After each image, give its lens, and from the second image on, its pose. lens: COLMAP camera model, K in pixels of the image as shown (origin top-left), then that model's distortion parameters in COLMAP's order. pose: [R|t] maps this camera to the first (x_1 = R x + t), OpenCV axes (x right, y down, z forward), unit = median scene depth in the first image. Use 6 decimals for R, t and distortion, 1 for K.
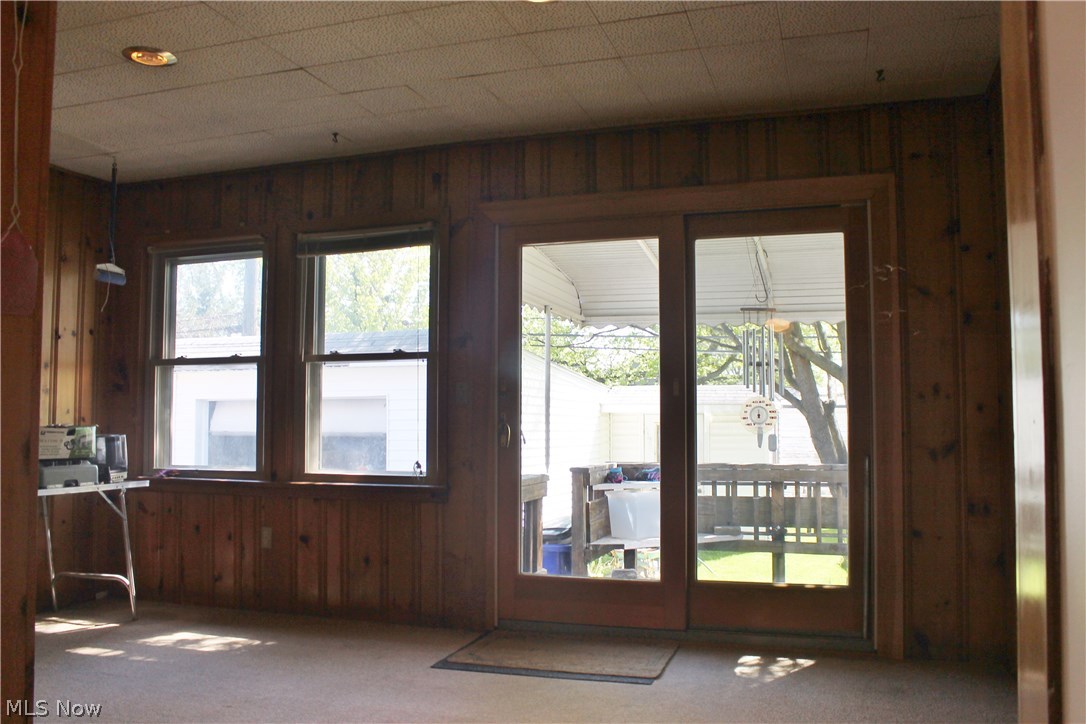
lens RADIAL K [[911.2, 0, 542.7], [0, 911.2, 365.8], [0, 0, 1]] dist [-0.157423, 0.123828]
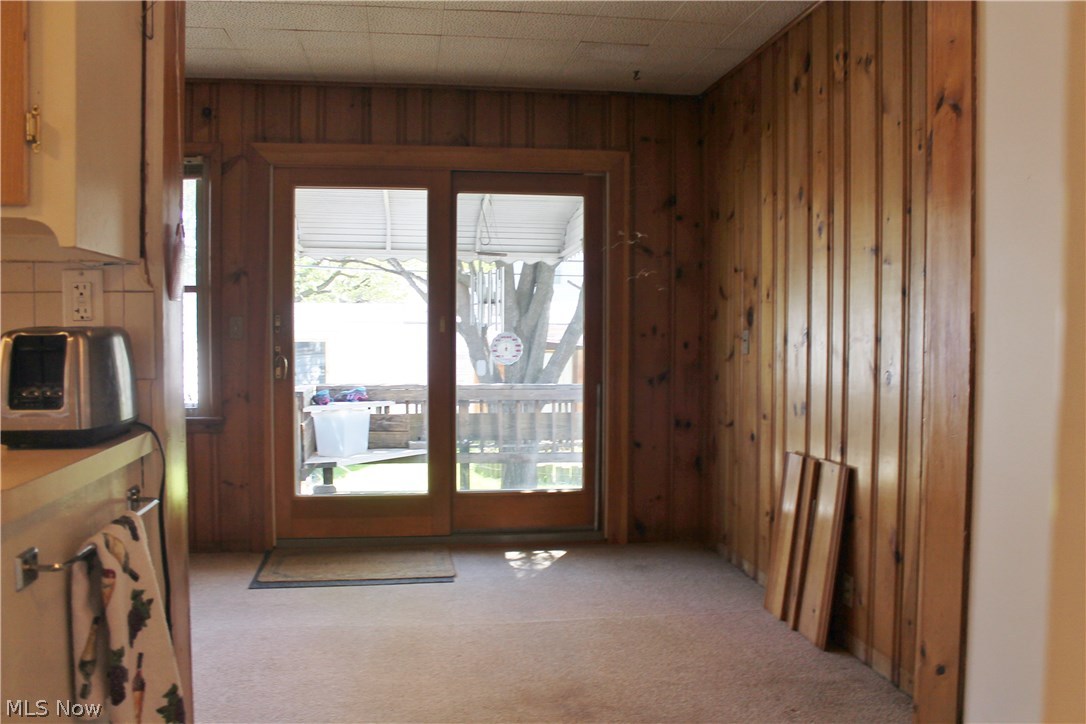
lens RADIAL K [[911.2, 0, 541.5], [0, 911.2, 359.9], [0, 0, 1]] dist [-0.157423, 0.123828]
pose [[0.896319, -0.010396, 0.443288, -0.250006], [-0.031152, 0.995778, 0.086342, -0.034752], [-0.442314, -0.091199, 0.892211, -0.073452]]
